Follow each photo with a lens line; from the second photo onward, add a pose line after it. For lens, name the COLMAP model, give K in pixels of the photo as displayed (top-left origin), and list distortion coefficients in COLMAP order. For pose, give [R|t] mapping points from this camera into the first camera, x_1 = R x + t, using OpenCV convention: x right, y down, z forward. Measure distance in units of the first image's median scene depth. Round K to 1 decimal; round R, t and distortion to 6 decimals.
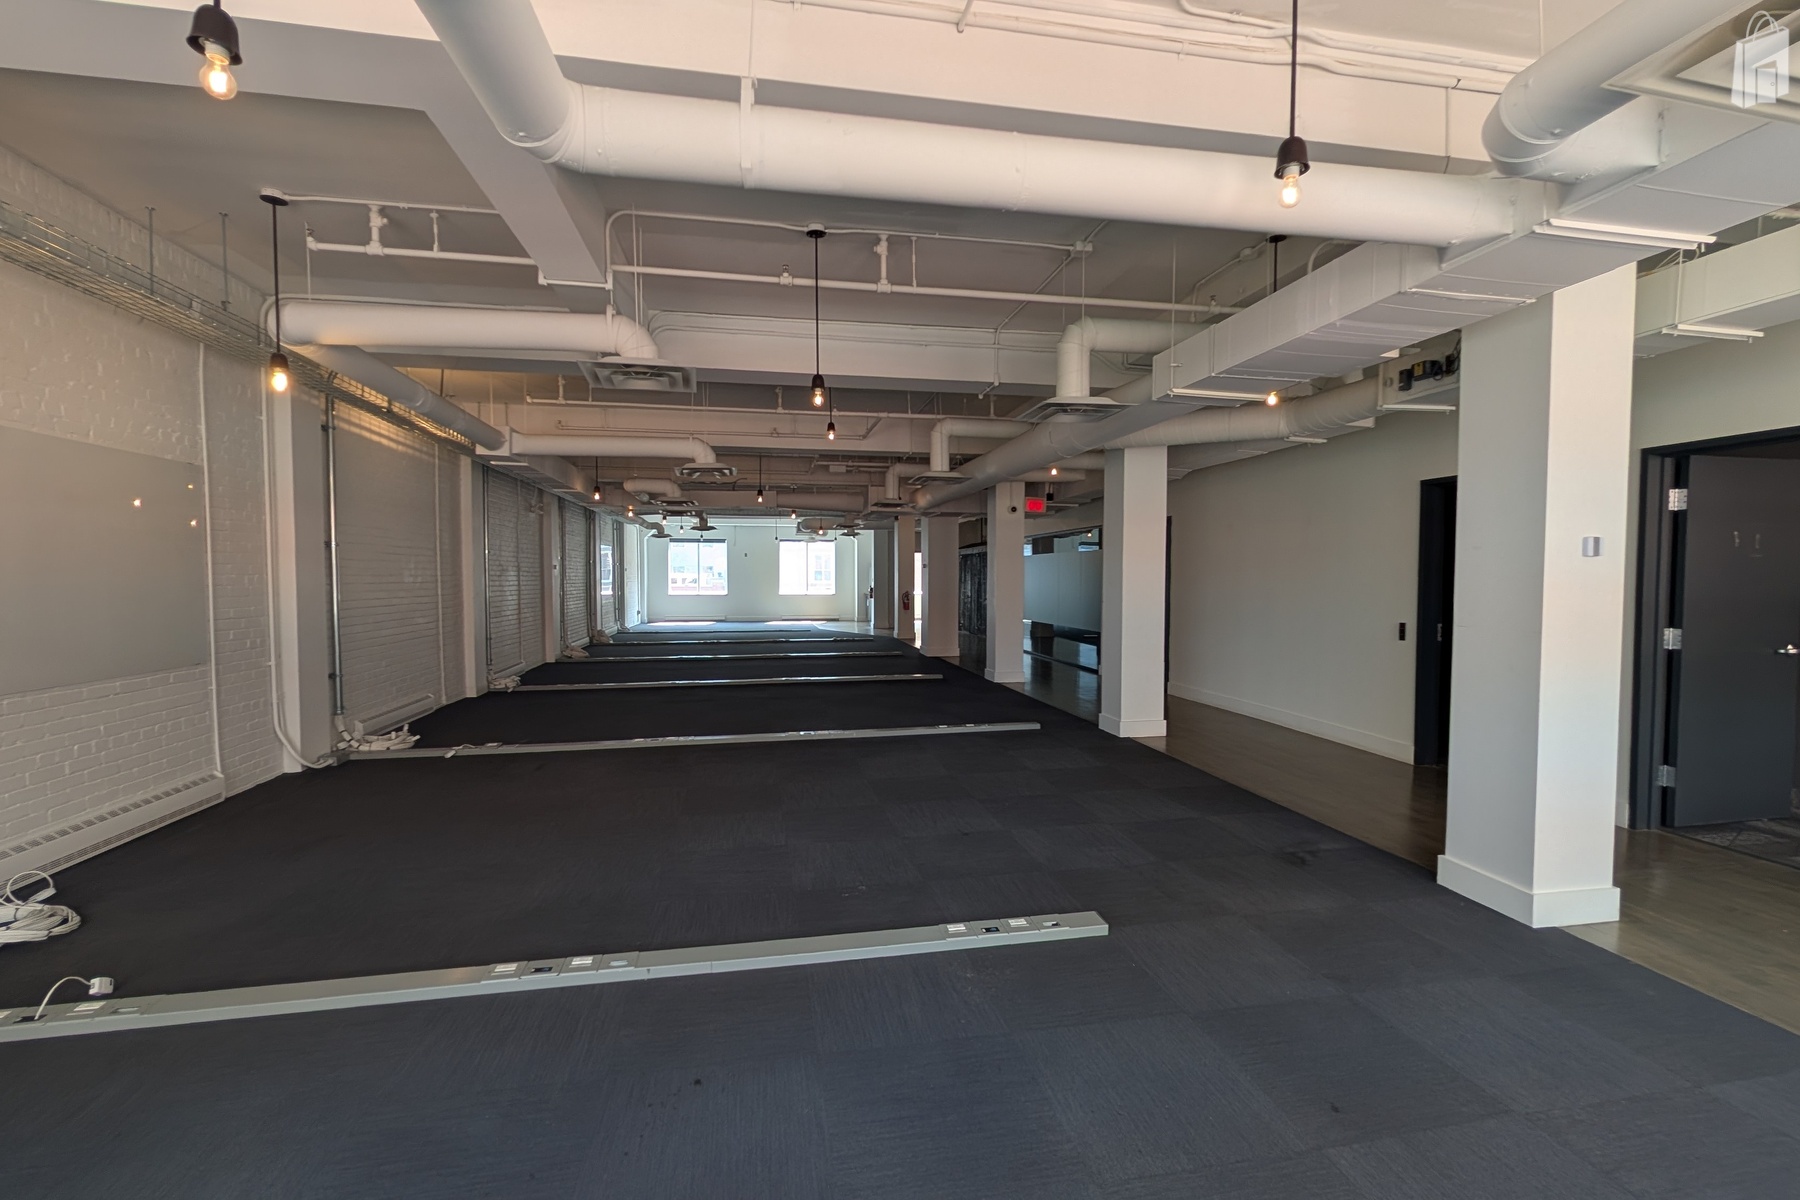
lens RADIAL K [[776.7, 0, 900.9], [0, 776.7, 609.2], [0, 0, 1]] dist [0.000028, 0.000849]
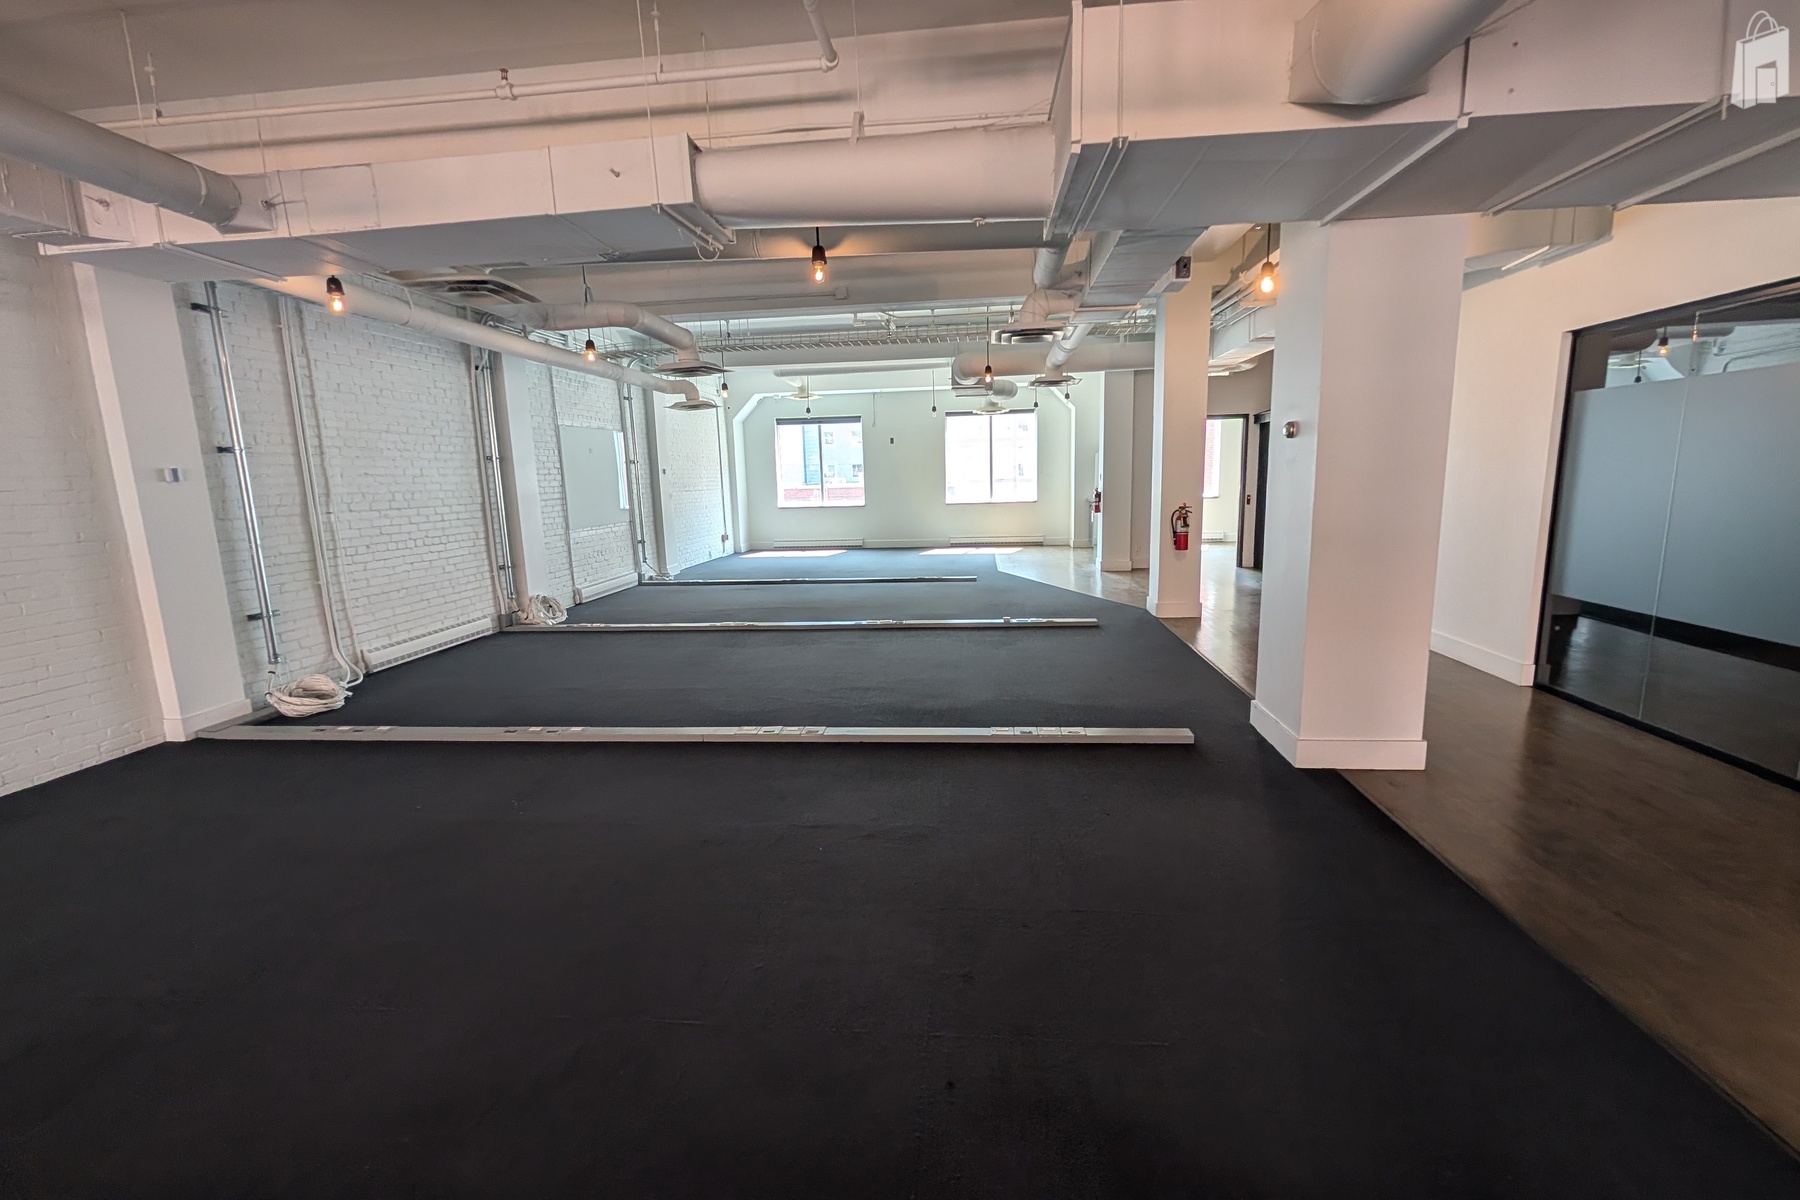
lens RADIAL K [[776.7, 0, 900.9], [0, 776.7, 609.2], [0, 0, 1]] dist [0.000028, 0.000849]
pose [[0.960153, 0.023363, -0.278498, -0.016121], [0.014317, 0.991080, 0.132499, -0.018975], [0.279109, -0.131206, 0.951253, 0.399312]]
